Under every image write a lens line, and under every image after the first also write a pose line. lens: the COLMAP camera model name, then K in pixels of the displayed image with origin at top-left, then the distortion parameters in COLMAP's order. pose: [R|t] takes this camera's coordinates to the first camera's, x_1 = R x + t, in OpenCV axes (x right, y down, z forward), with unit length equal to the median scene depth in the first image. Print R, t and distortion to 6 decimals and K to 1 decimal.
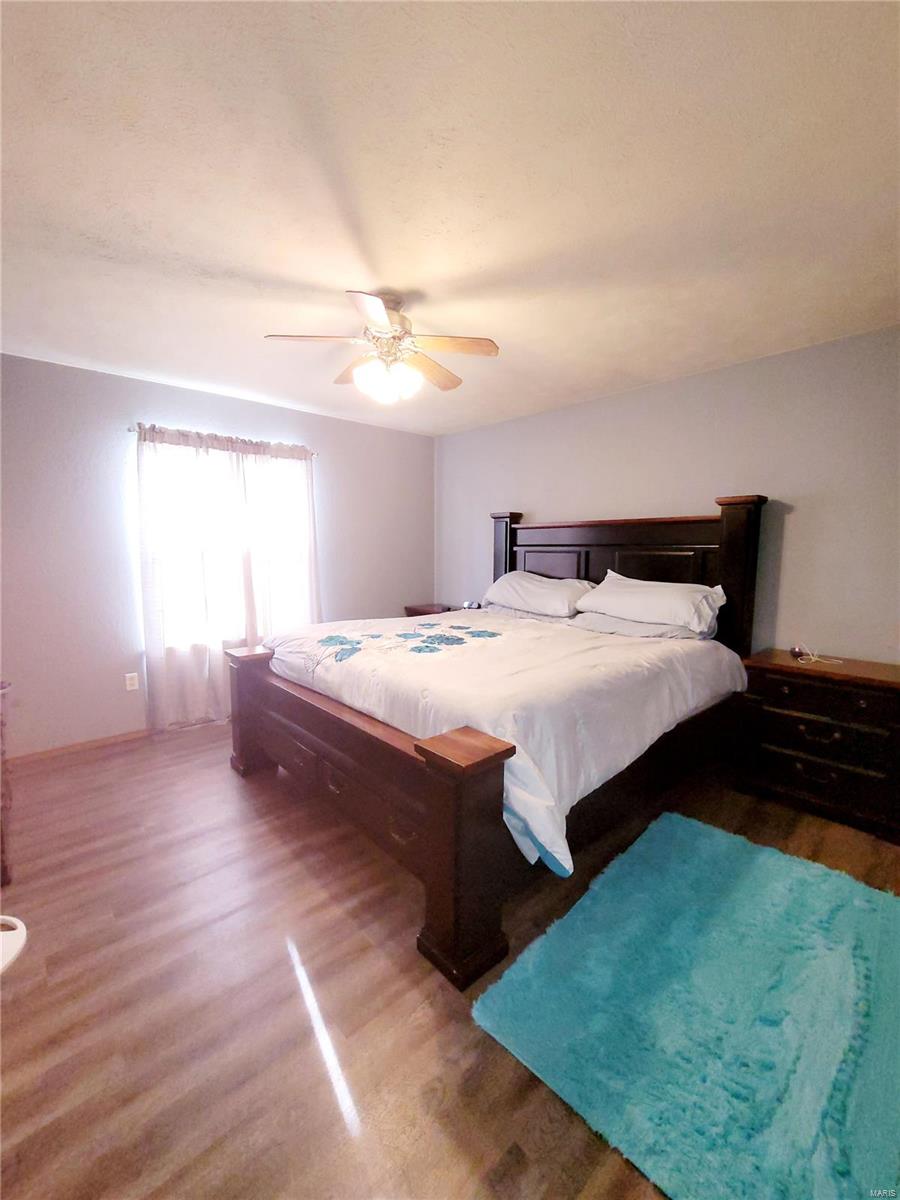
lens RADIAL K [[495.5, 0, 443.4], [0, 495.5, 602.8], [0, 0, 1]] dist [-0.002670, -0.001220]
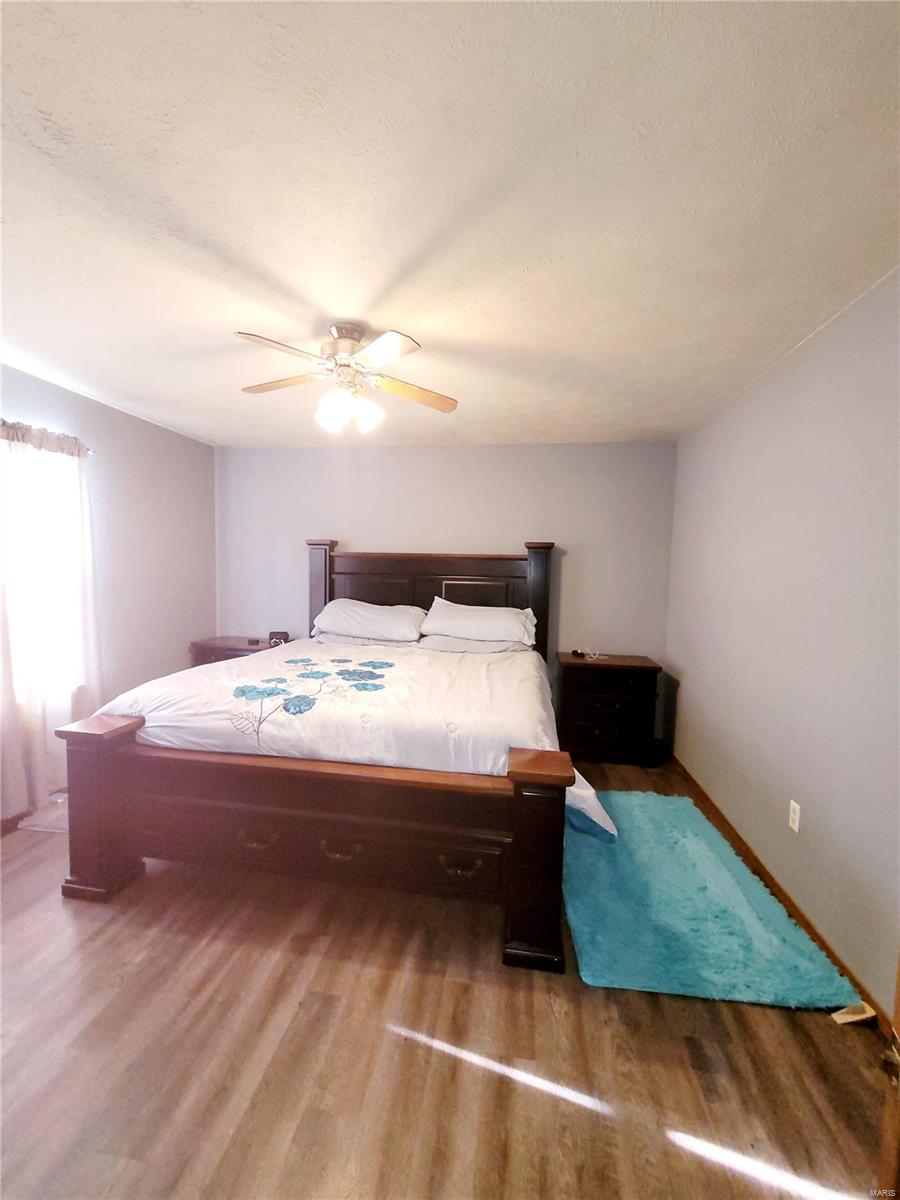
lens RADIAL K [[495.5, 0, 444.1], [0, 495.5, 601.2], [0, 0, 1]] dist [-0.002670, -0.001220]
pose [[0.770851, -0.027396, 0.636426, -0.570822], [0.049572, 0.998625, -0.017055, -0.053542], [-0.635083, 0.044696, 0.771149, 0.151625]]
